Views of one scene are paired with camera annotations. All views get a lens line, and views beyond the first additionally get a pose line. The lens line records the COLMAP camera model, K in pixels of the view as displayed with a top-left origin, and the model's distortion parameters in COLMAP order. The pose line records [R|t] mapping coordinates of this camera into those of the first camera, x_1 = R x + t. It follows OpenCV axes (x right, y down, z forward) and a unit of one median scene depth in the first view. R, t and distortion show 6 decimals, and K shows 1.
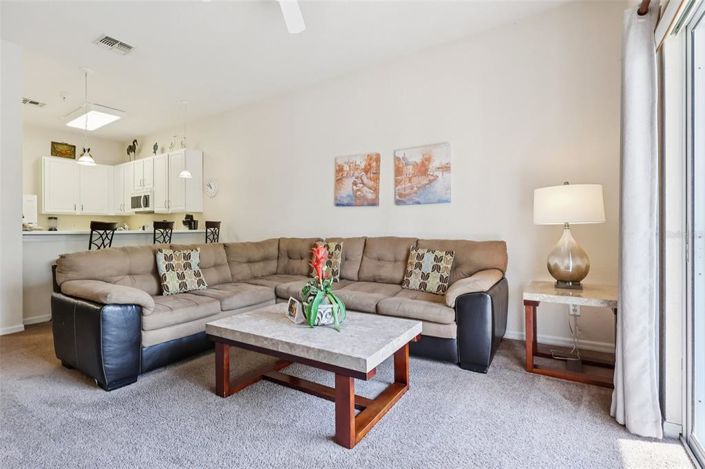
lens RADIAL K [[327.4, 0, 352.5], [0, 327.4, 234.5], [0, 0, 1]] dist [-0.002781, -0.000256]
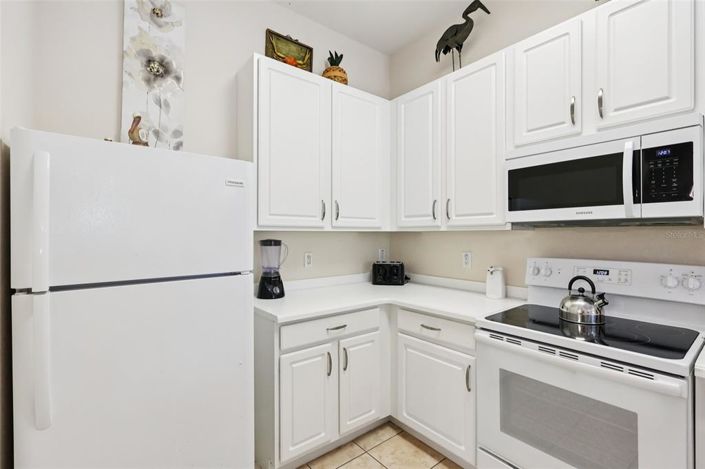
lens RADIAL K [[327.7, 0, 352.5], [0, 327.7, 234.5], [0, 0, 1]] dist [-0.000523, -0.000062]
pose [[0.945628, 0.002752, -0.325239, -0.748460], [-0.006426, 0.999927, -0.010222, -0.057703], [0.325187, 0.011756, 0.945577, 0.723853]]
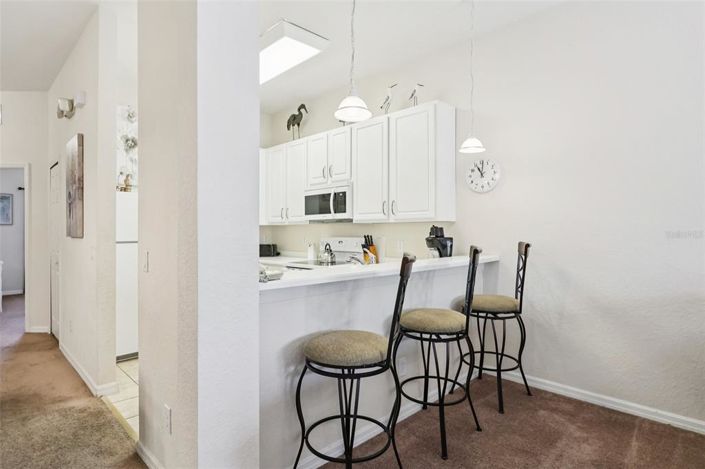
lens RADIAL K [[382.1, 0, 352.5], [0, 382.1, 234.5], [0, 0, 1]] dist [0.000022, -0.000178]
pose [[0.976818, 0.001113, -0.214069, -0.460442], [-0.002318, 0.999983, -0.005380, -0.041164], [0.214059, 0.005751, 0.976804, 0.341200]]
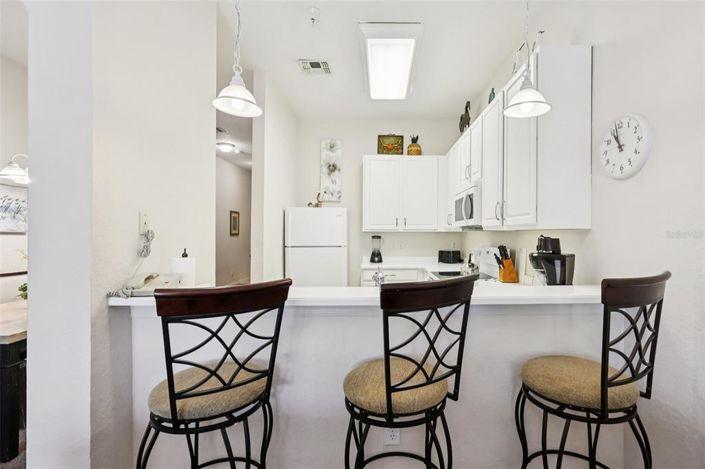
lens RADIAL K [[339.6, 0, 385.8], [0, 339.6, 234.6], [0, 0, 1]] dist [0.000691, 0.000074]
pose [[0.563273, 0.004842, -0.826256, -0.275429], [-0.013077, 0.999910, -0.003055, -0.055602], [0.826167, 0.012526, 0.563286, 0.602710]]
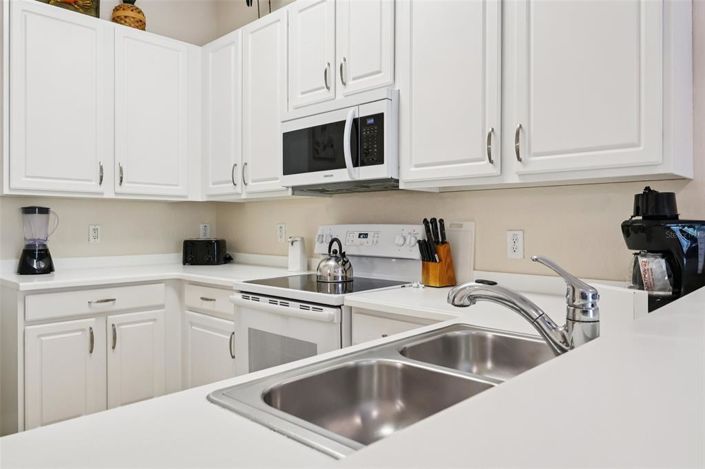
lens RADIAL K [[506.9, 0, 351.3], [0, 506.9, 227.0], [0, 0, 1]] dist [0.002140, 0.000215]
pose [[0.980797, 0.004049, -0.194990, -0.564958], [-0.005611, 0.999956, -0.007460, -0.034192], [0.194951, 0.008411, 0.980777, 0.624621]]
